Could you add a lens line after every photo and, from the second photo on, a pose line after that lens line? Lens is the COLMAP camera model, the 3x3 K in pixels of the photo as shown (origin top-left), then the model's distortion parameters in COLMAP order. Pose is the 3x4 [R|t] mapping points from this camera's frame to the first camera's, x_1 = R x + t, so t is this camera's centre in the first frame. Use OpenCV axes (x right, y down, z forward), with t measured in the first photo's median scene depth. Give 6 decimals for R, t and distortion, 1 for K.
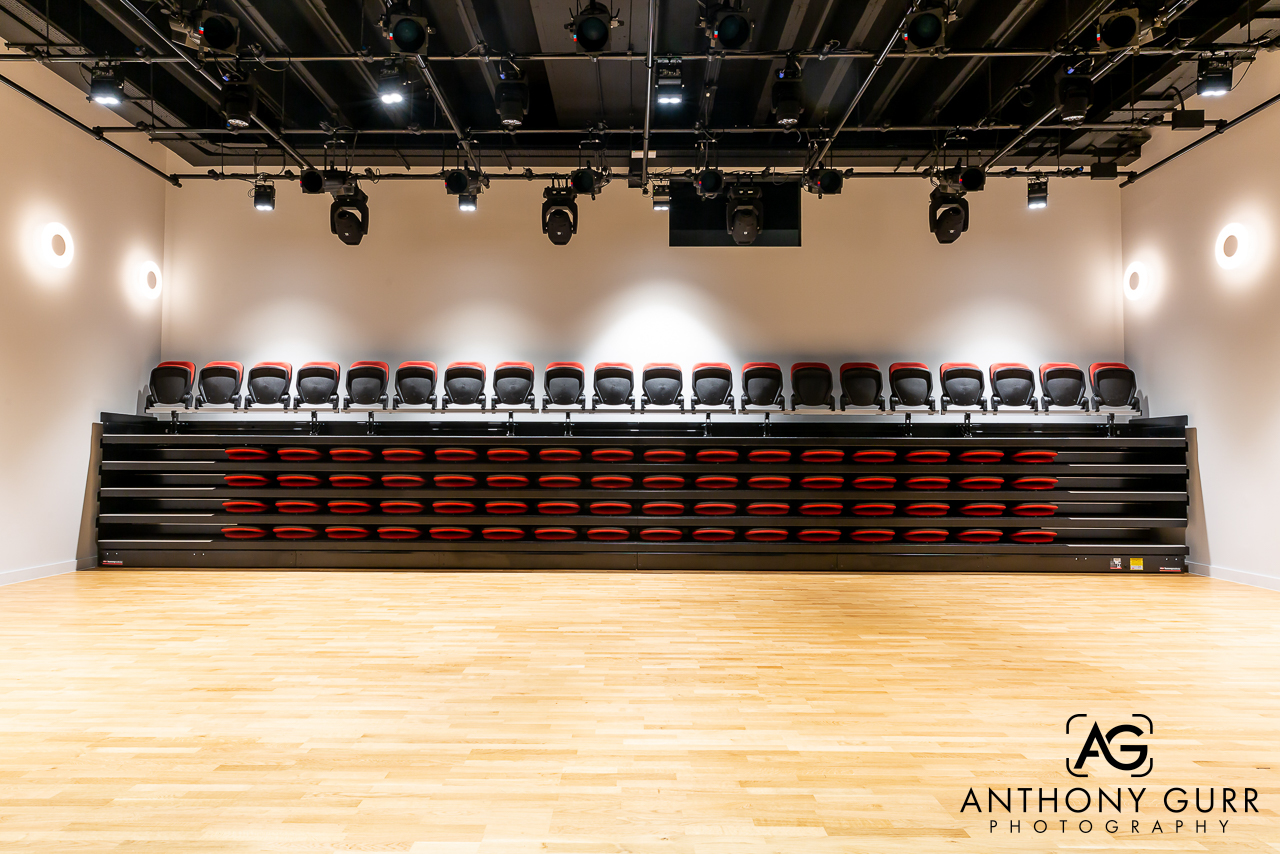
lens RADIAL K [[895.9, 0, 624.1], [0, 895.9, 444.0], [0, 0, 1]] dist [0.007173, -0.001256]
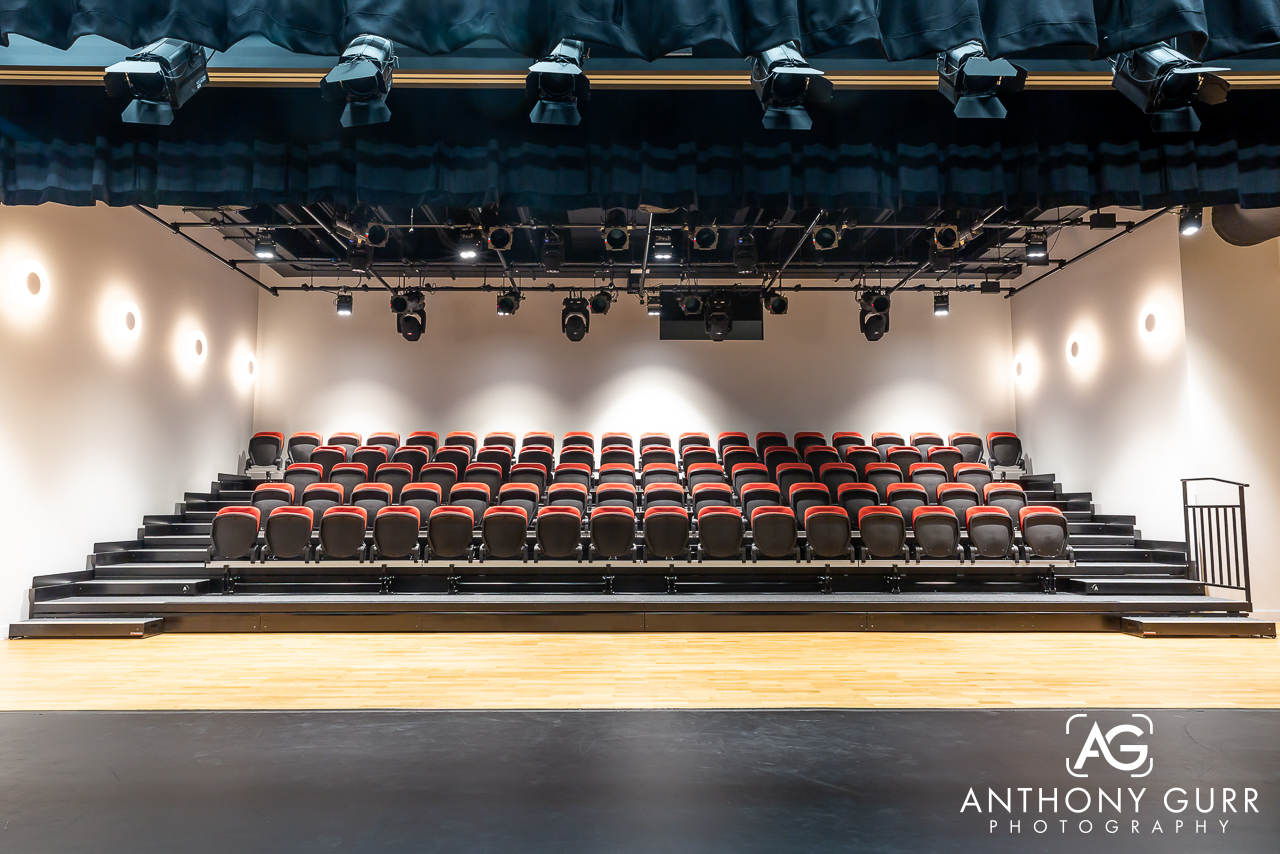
lens RADIAL K [[895.9, 0, 630.6], [0, 895.9, 428.4], [0, 0, 1]] dist [0.007173, -0.001256]
pose [[0.999668, -0.001275, 0.025721, -0.025516], [0.003137, 0.997366, -0.072464, -0.004474], [-0.025561, 0.072521, 0.997039, -0.272648]]
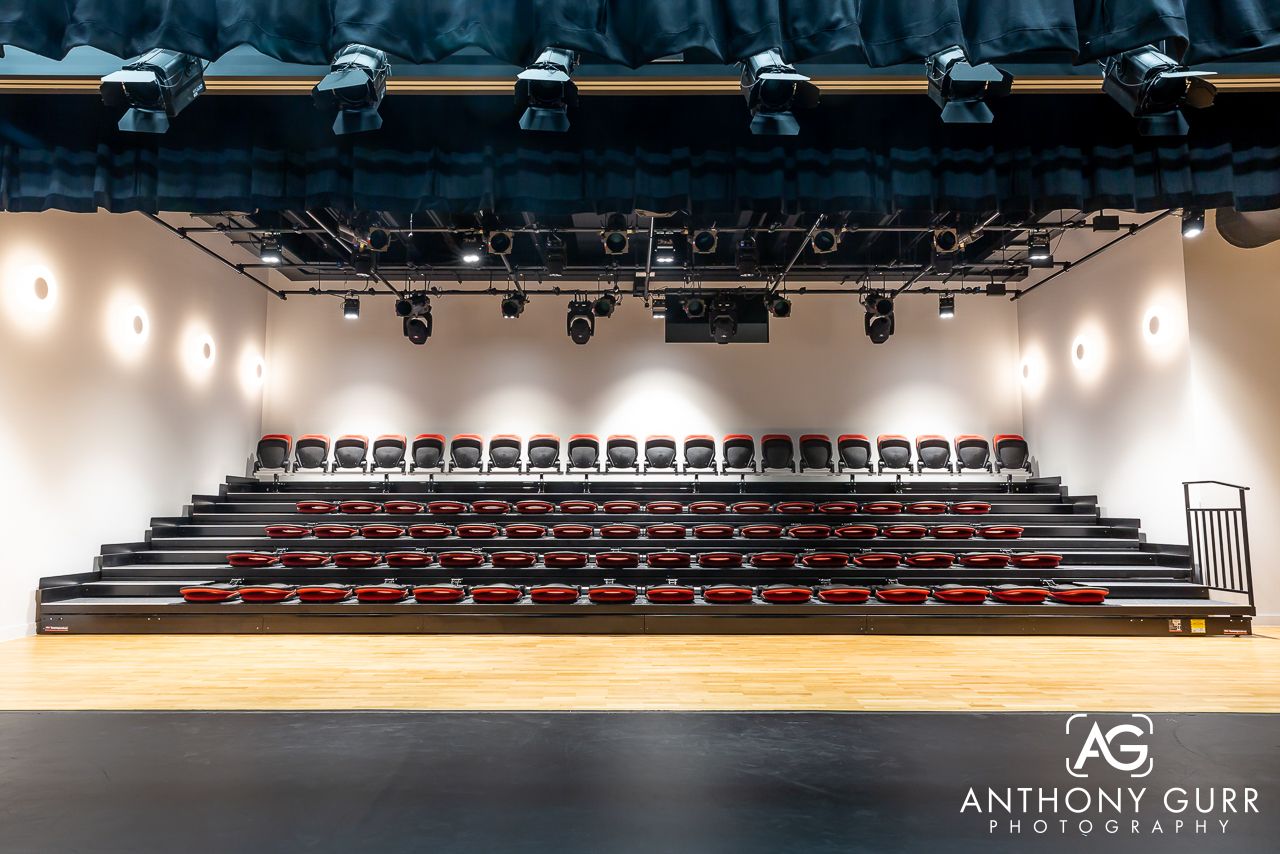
lens RADIAL K [[895.9, 0, 633.2], [0, 895.9, 426.3], [0, 0, 1]] dist [0.007173, -0.001256]
pose [[0.999912, -0.001302, 0.013193, -0.013030], [0.002318, 0.997001, -0.077358, -0.004763], [-0.013052, 0.077382, 0.996916, -0.276216]]
